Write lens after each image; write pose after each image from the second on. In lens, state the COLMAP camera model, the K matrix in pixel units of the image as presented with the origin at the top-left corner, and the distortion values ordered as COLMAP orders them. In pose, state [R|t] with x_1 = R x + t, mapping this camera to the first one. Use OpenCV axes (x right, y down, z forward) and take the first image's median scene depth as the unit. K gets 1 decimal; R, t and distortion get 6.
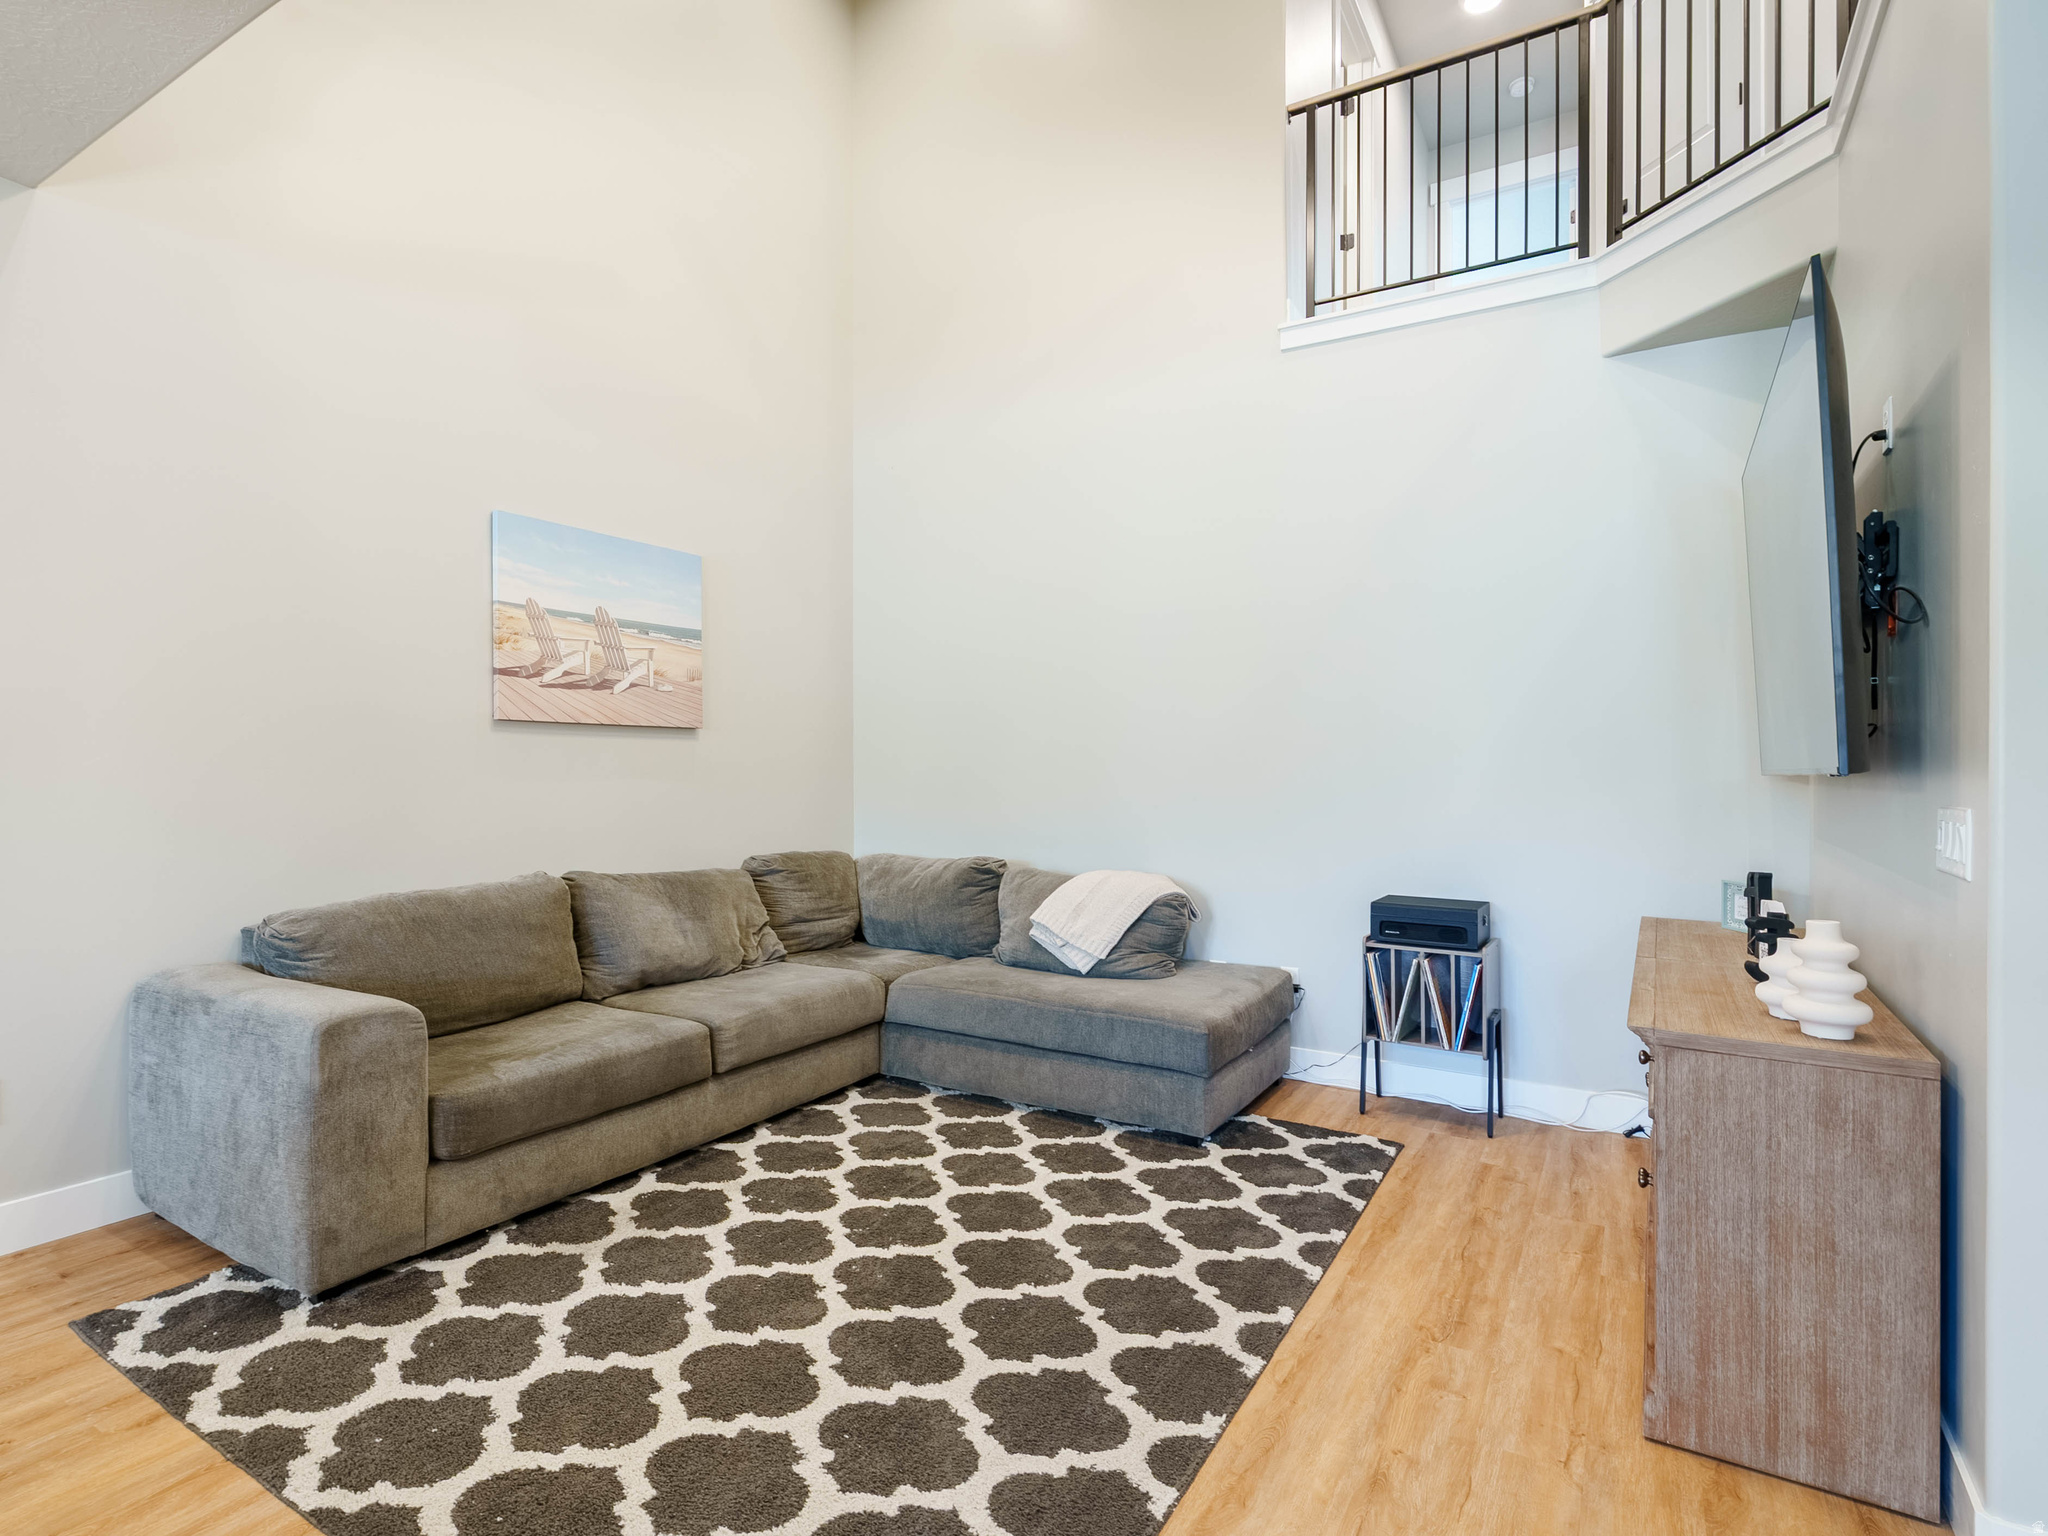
lens RADIAL K [[1047.2, 0, 1010.3], [0, 1047.2, 779.6], [0, 0, 1]] dist [-0.006390, 0.004556]
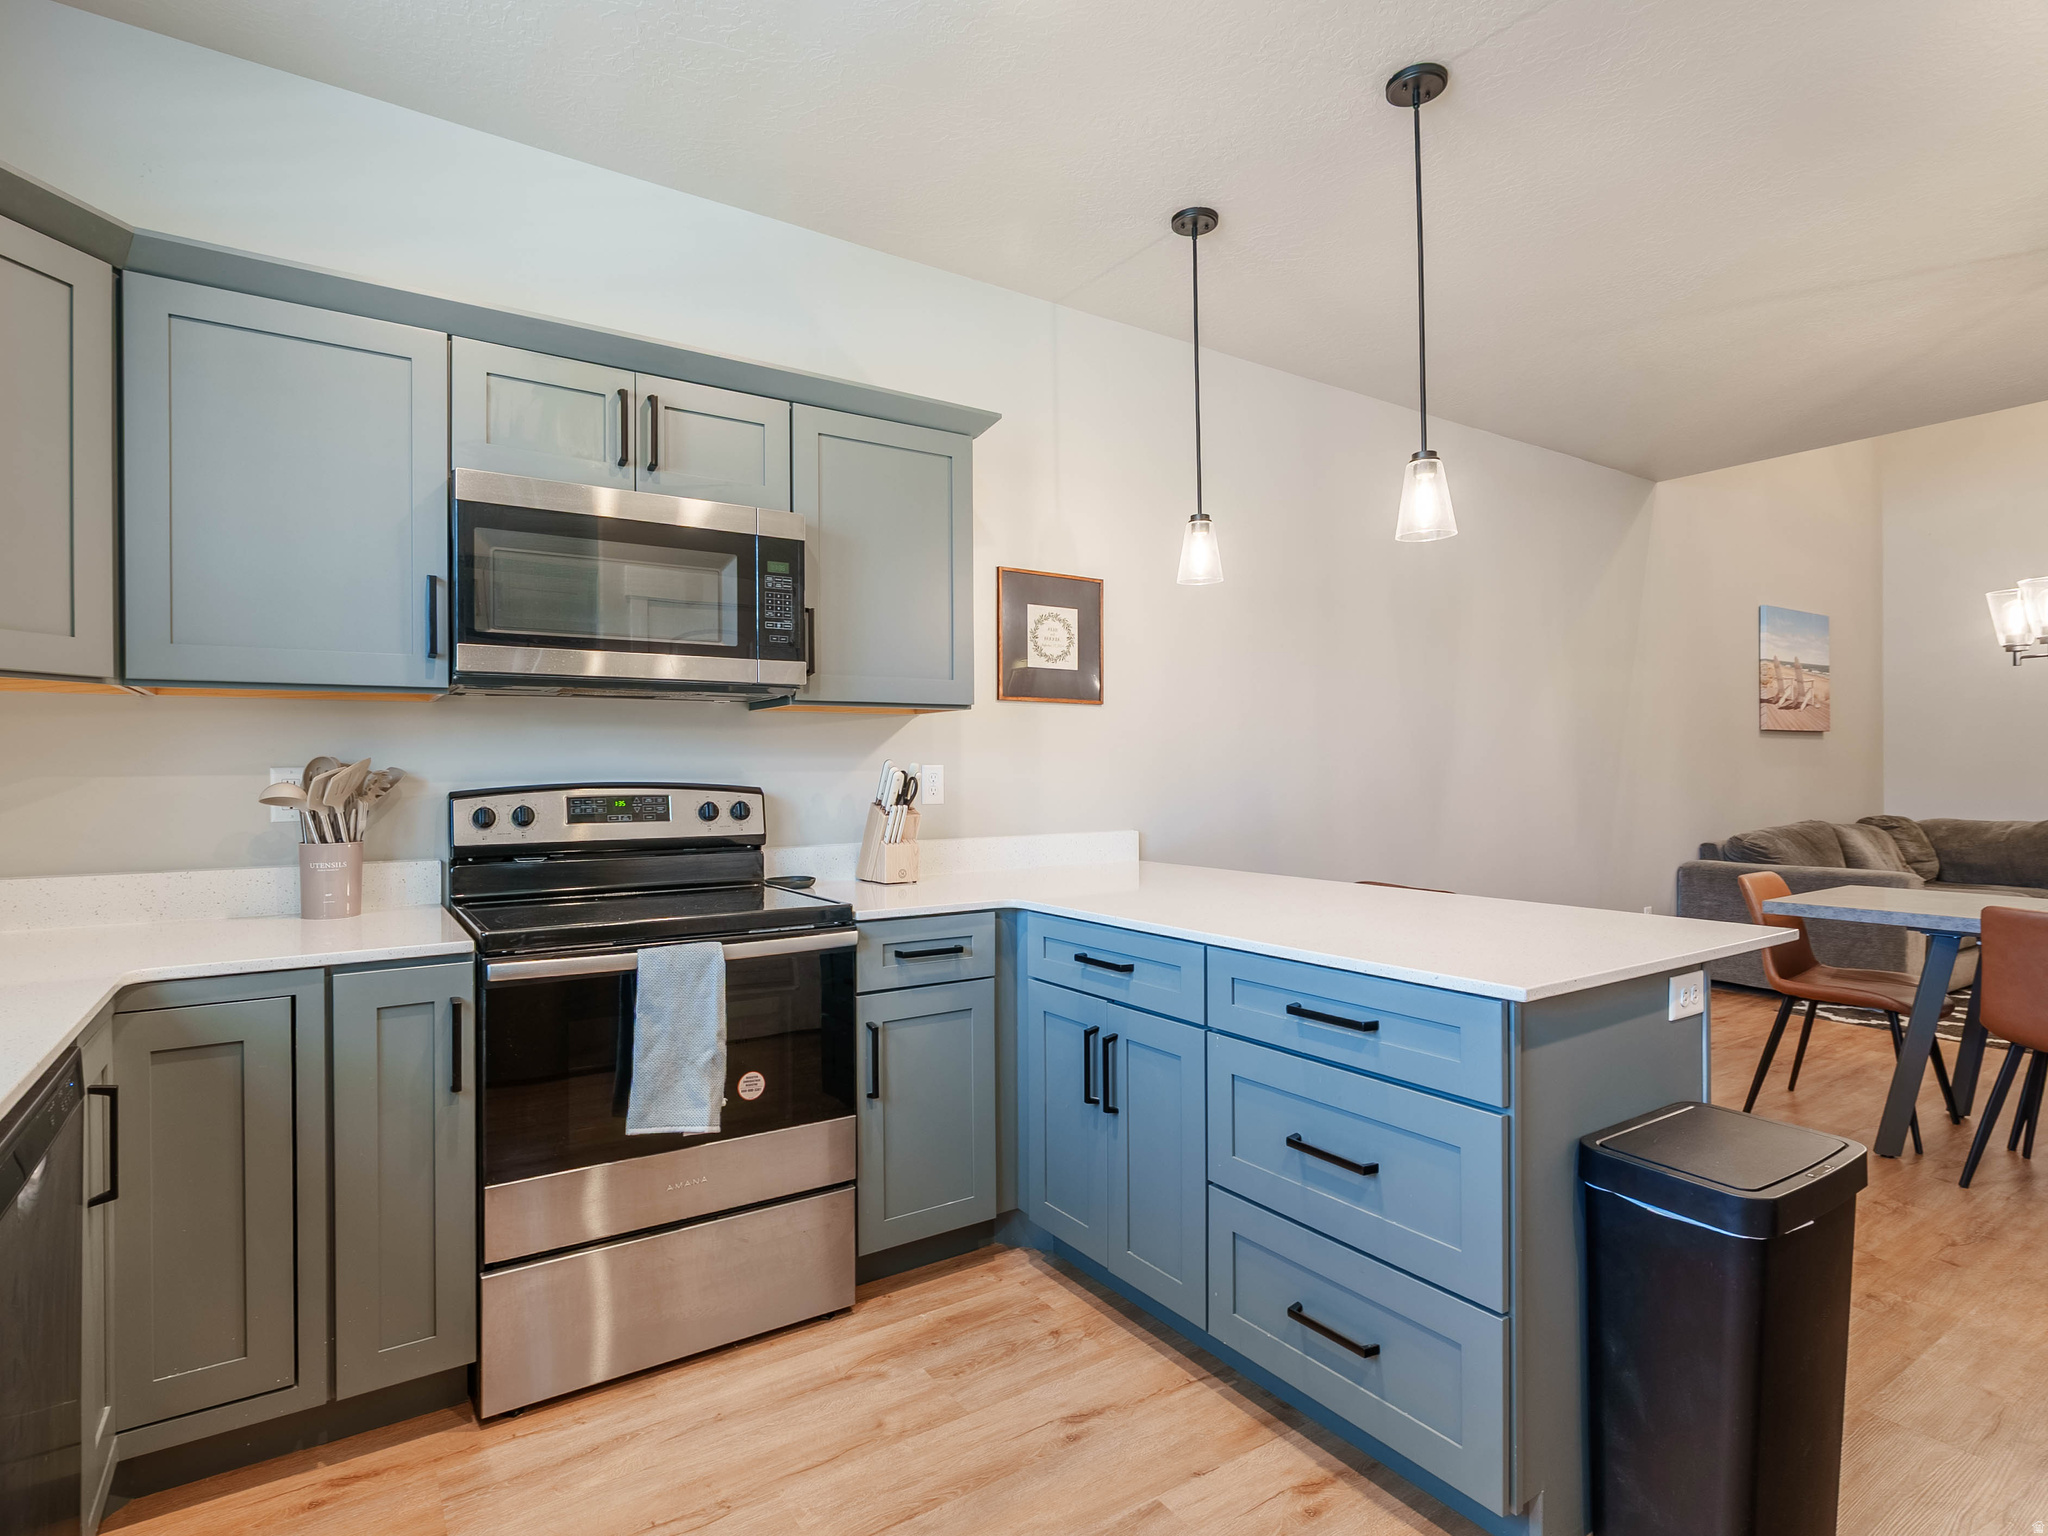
lens RADIAL K [[1047.2, 0, 978.2], [0, 1047.2, 767.1], [0, 0, 1]] dist [-0.006390, 0.004556]
pose [[0.898895, -0.016126, -0.437867, -0.914514], [0.010135, 0.999820, -0.016017, 0.017613], [0.438047, 0.009960, 0.898897, -1.092301]]
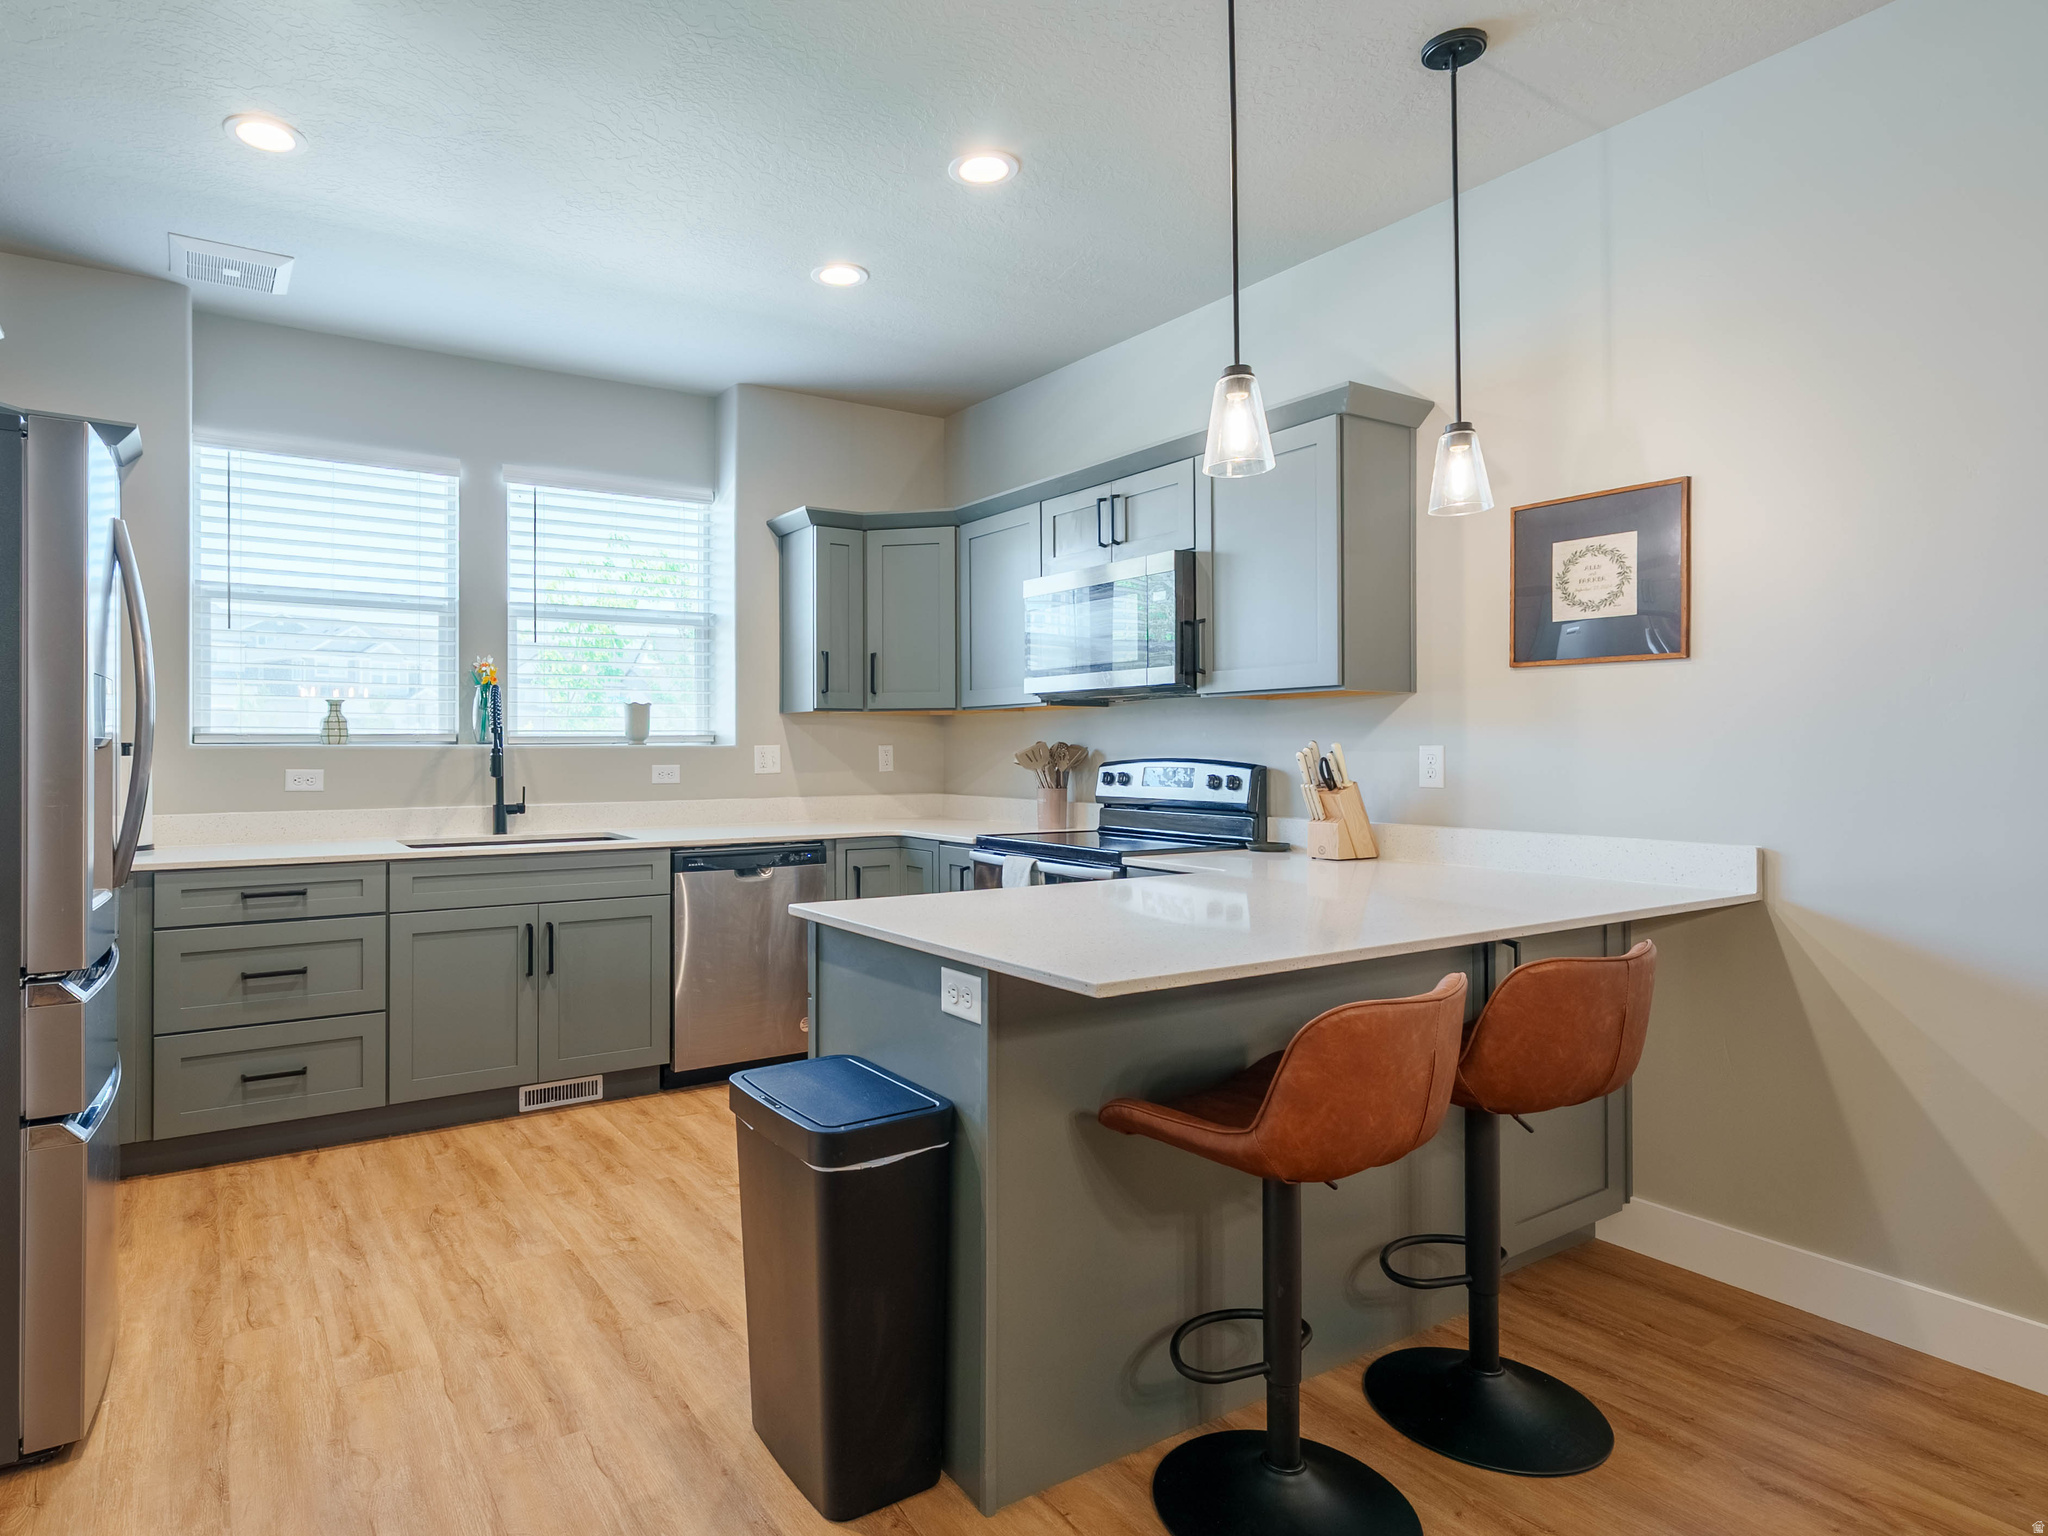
lens RADIAL K [[1156.6, 0, 909.3], [0, 1156.6, 743.8], [0, 0, 1]] dist [0.000260, 0.004049]
pose [[-0.458789, -0.014897, -0.888420, -0.350370], [-0.014774, 0.999849, -0.009136, 0.014089], [0.888422, 0.008934, -0.458940, -0.267876]]
